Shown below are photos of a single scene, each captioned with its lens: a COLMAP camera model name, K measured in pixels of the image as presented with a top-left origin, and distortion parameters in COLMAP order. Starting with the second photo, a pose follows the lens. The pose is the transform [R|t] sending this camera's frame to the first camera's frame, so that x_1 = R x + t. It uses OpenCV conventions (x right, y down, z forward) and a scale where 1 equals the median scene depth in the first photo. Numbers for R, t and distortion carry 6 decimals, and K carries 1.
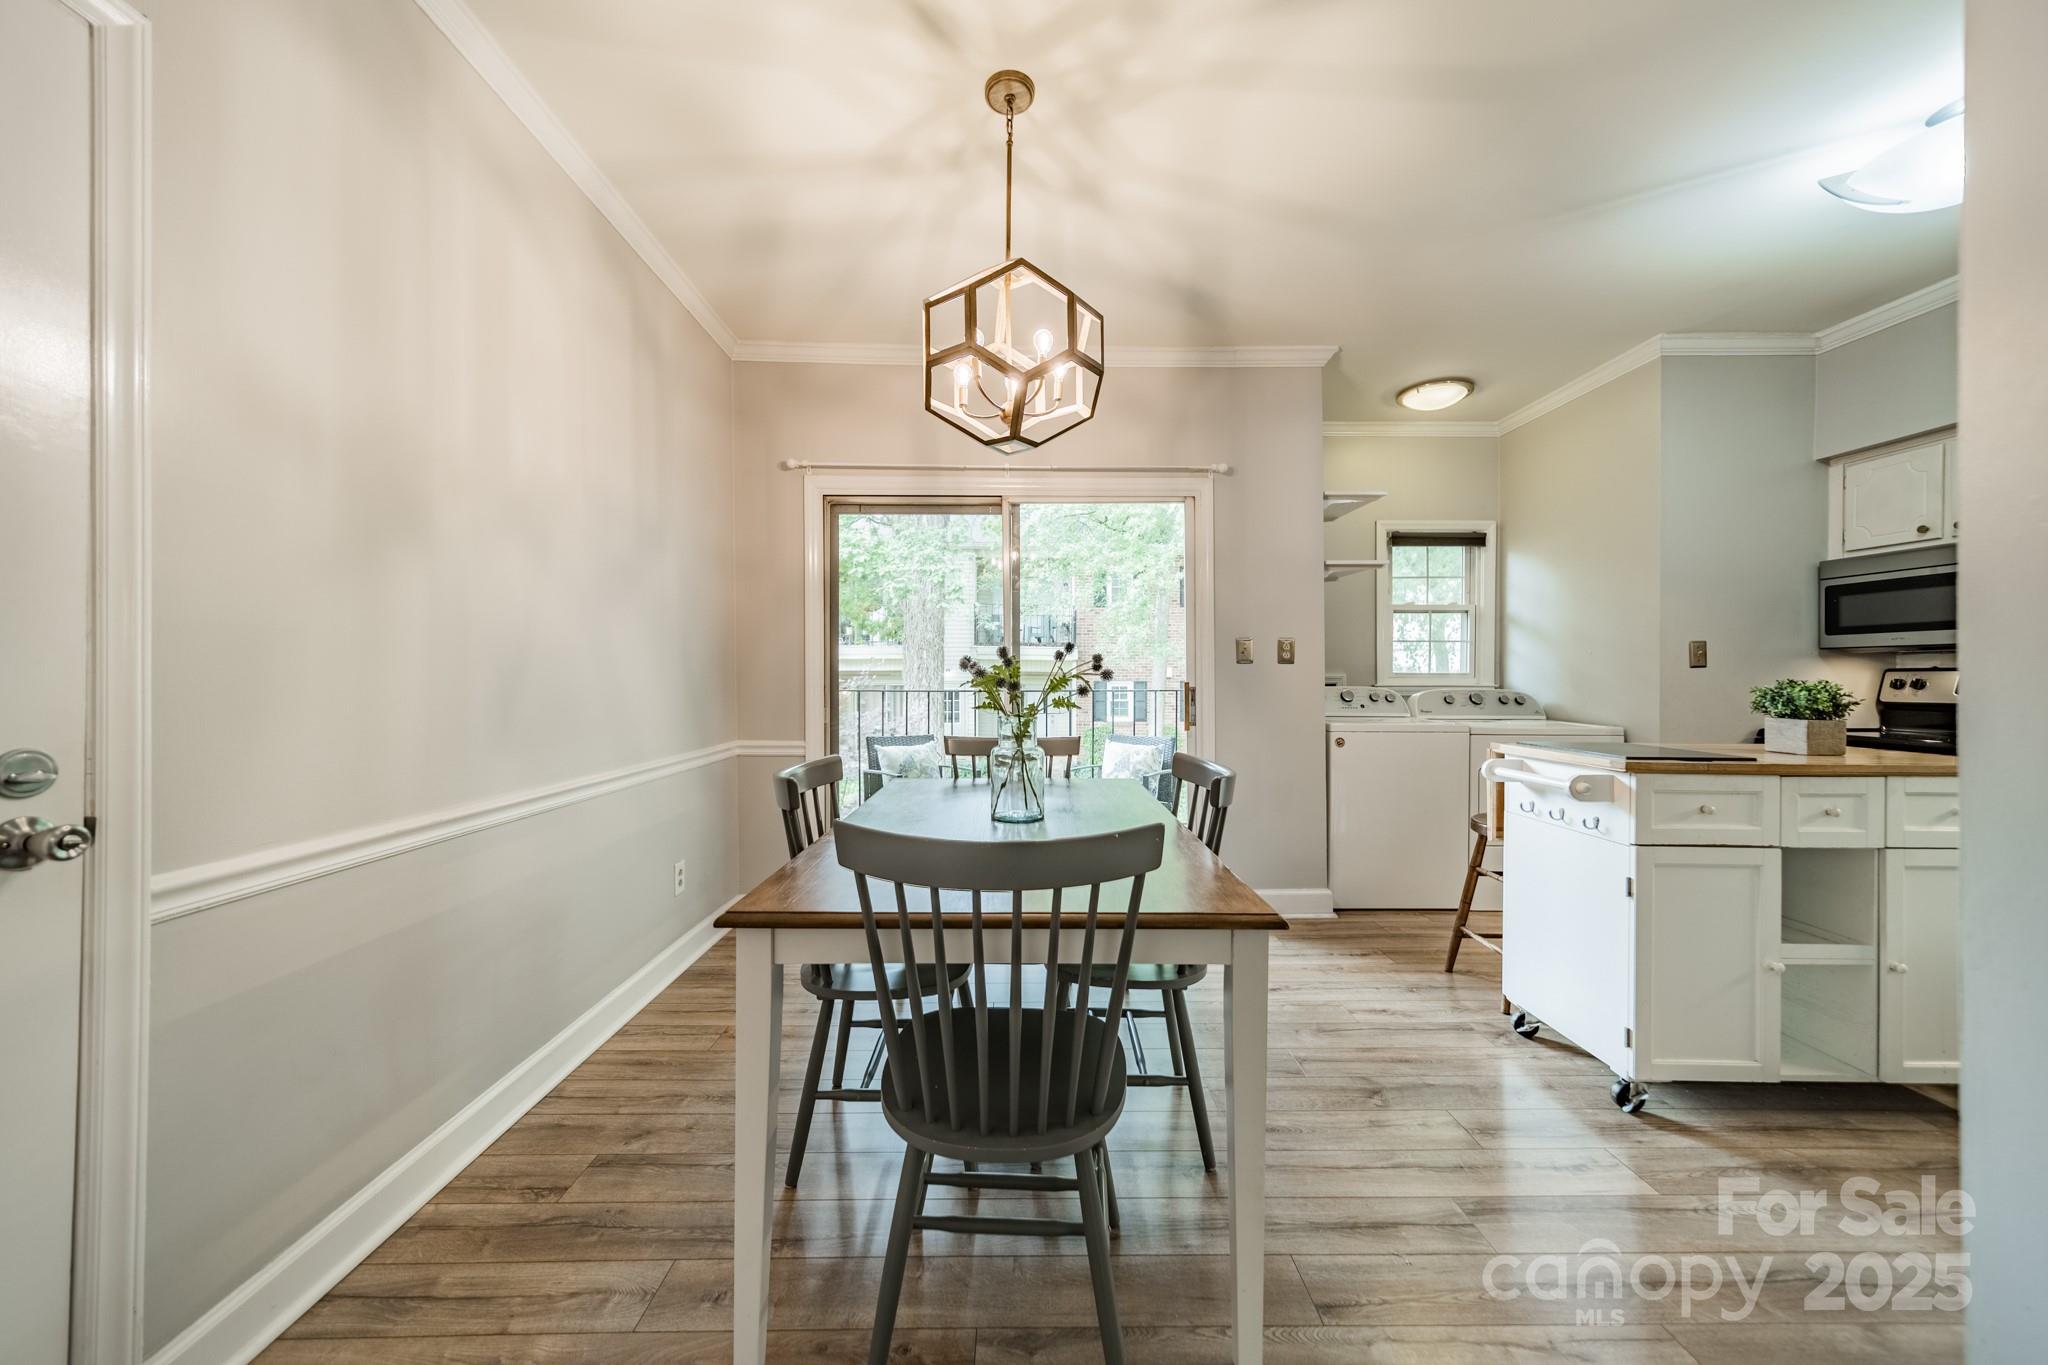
lens RADIAL K [[721.1, 0, 1026.6], [0, 721.1, 679.9], [0, 0, 1]] dist [0.007996, 0.000015]
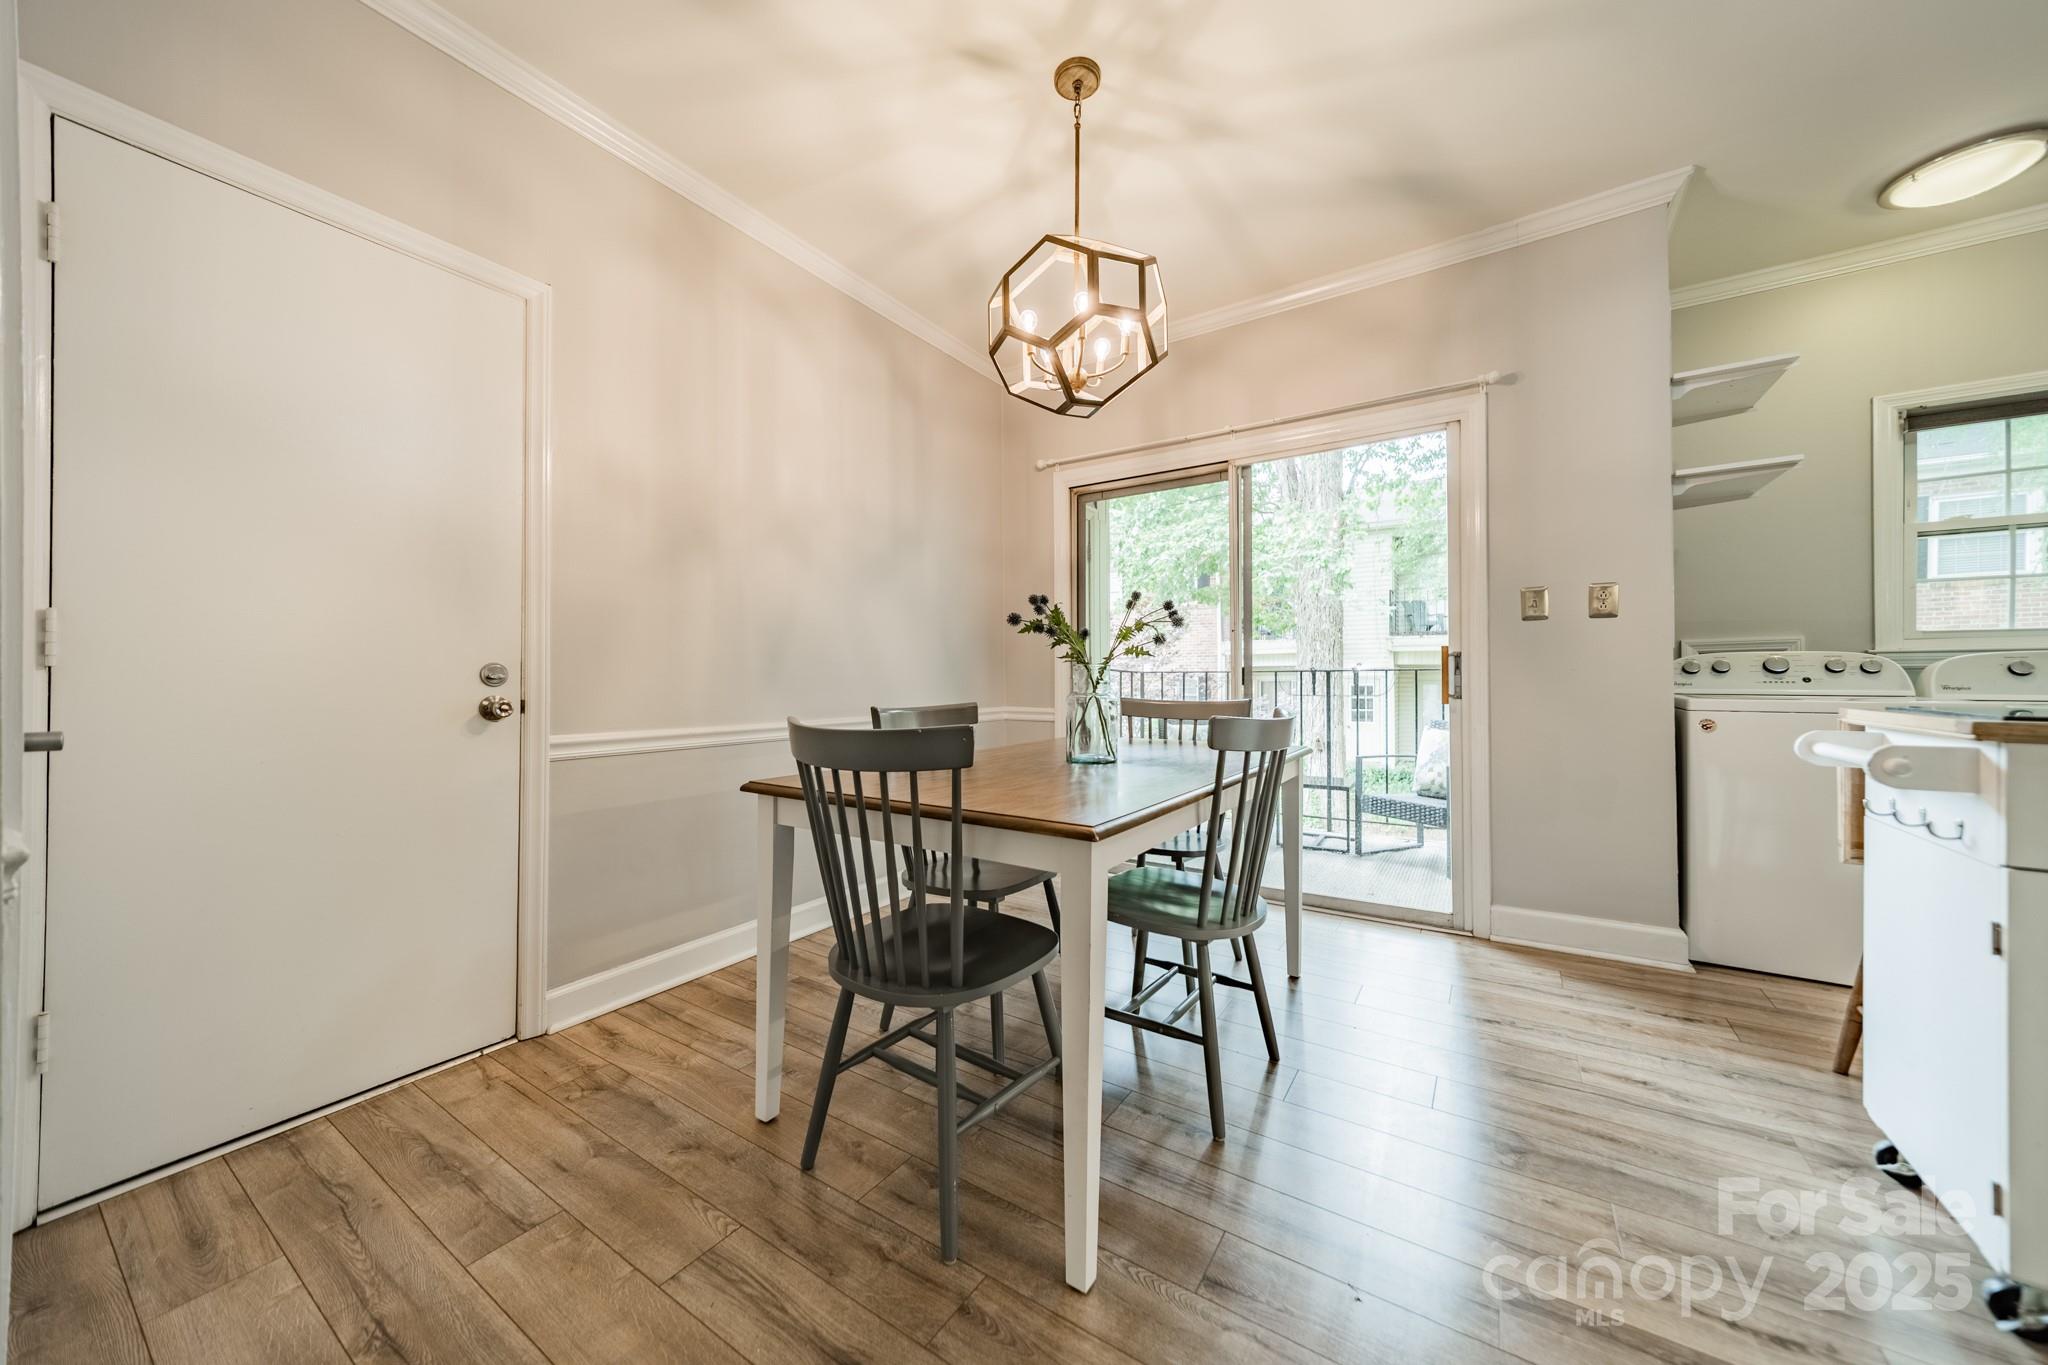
lens RADIAL K [[717.7, 0, 1022.5], [0, 717.7, 678.9], [0, 0, 1]] dist [0.006585, -0.000039]
pose [[0.827688, -0.003706, -0.561177, 0.307894], [0.002146, 0.999992, -0.003439, 0.046499], [0.561185, 0.001642, 0.827689, 0.048918]]
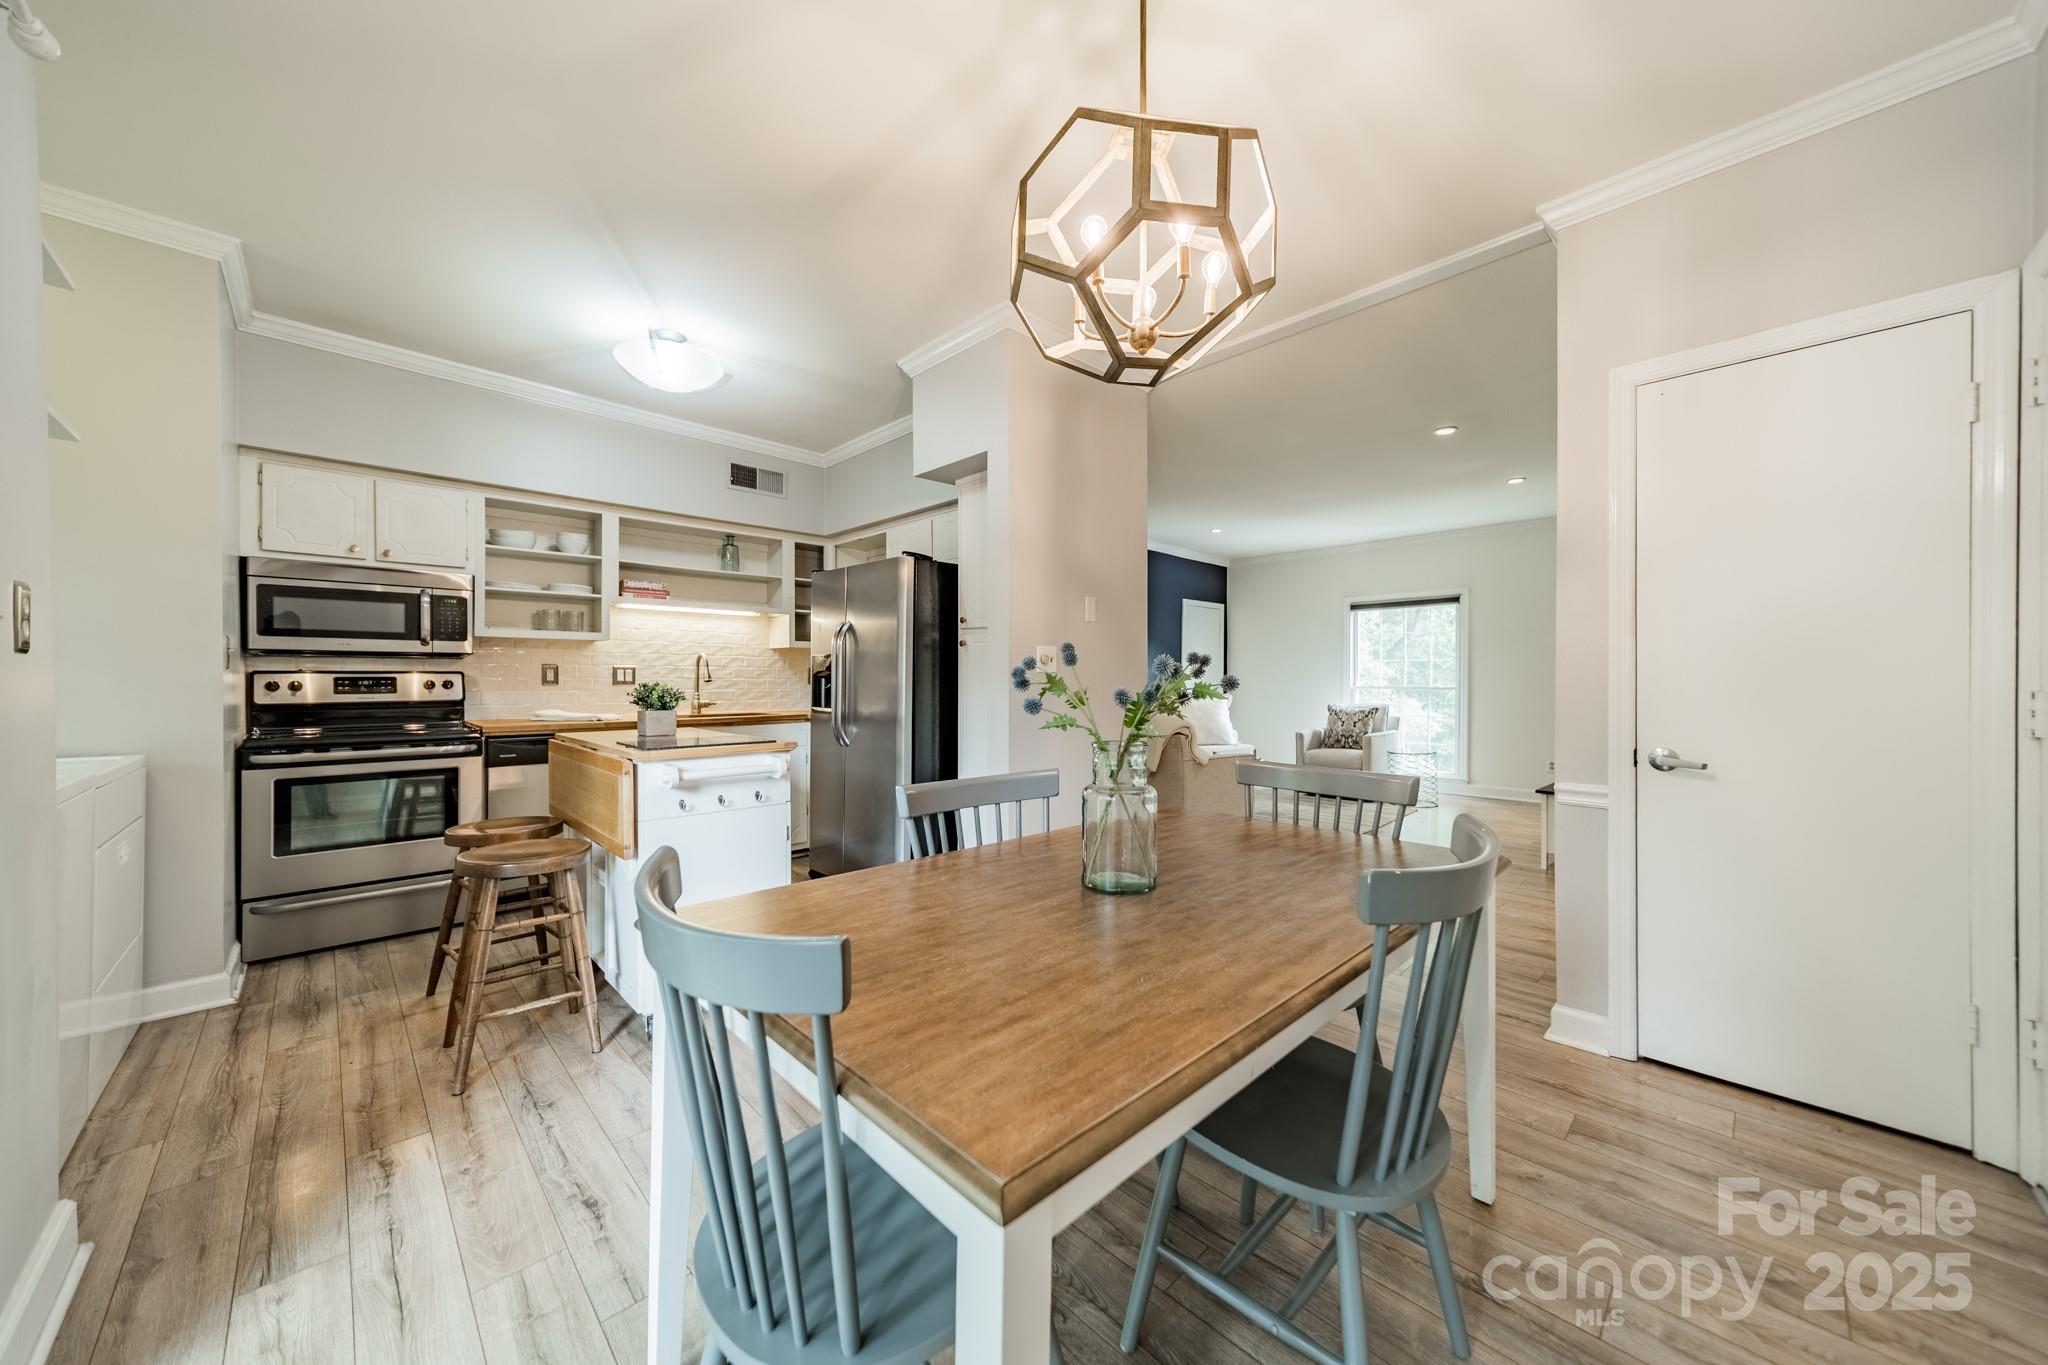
lens RADIAL K [[715.4, 0, 1031.8], [0, 715.4, 681.9], [0, 0, 1]] dist [0.008319, -0.000240]
pose [[-0.693729, -0.008320, 0.720188, -0.289940], [0.001795, 0.999910, 0.013281, -0.012443], [-0.720234, 0.010506, -0.693652, 0.972058]]
